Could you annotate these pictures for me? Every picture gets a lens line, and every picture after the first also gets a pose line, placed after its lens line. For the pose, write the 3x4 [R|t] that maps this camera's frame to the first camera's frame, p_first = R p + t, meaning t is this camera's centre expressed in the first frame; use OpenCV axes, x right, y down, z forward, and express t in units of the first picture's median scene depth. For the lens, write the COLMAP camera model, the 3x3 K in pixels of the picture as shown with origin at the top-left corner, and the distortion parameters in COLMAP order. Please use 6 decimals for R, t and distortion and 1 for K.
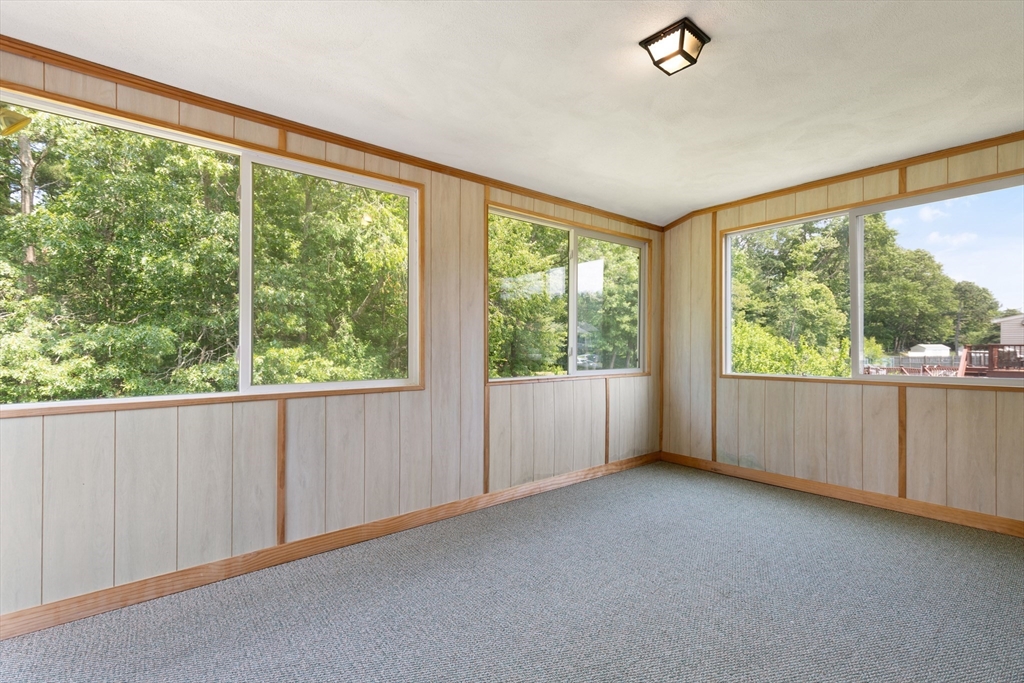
lens RADIAL K [[427.4, 0, 512.0], [0, 427.4, 341.5], [0, 0, 1]] dist [-0.000959, -0.000127]
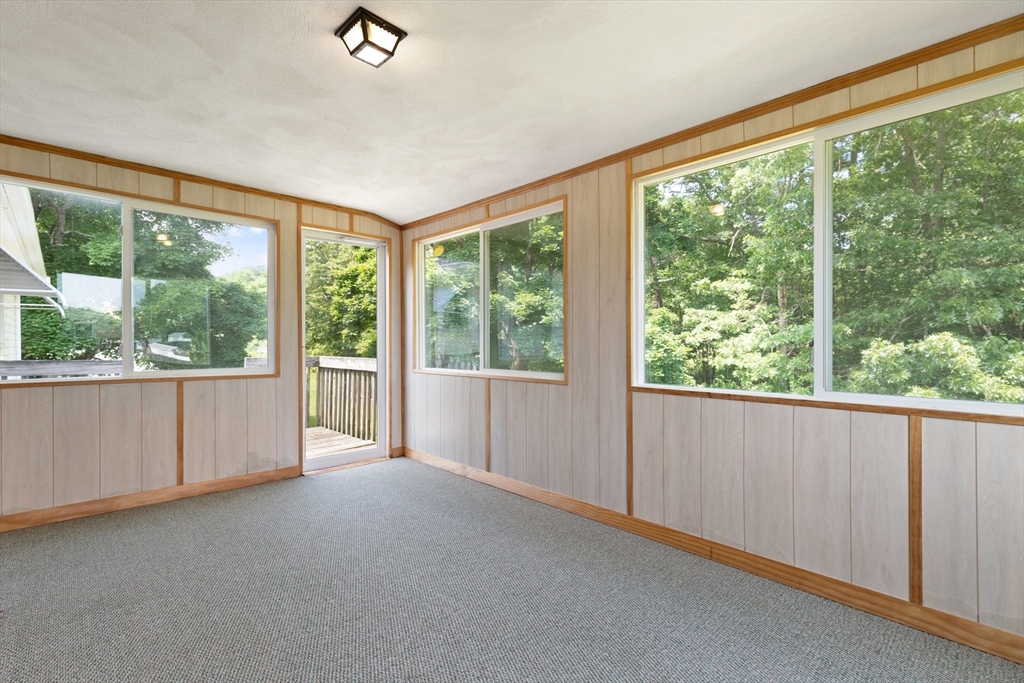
lens RADIAL K [[471.4, 0, 510.3], [0, 471.4, 338.7], [0, 0, 1]] dist [0.007349, -0.000458]
pose [[0.112879, -0.011371, -0.993544, 0.891718], [0.006671, 0.999921, -0.010686, 0.007424], [0.993586, -0.005422, 0.112946, 0.677552]]
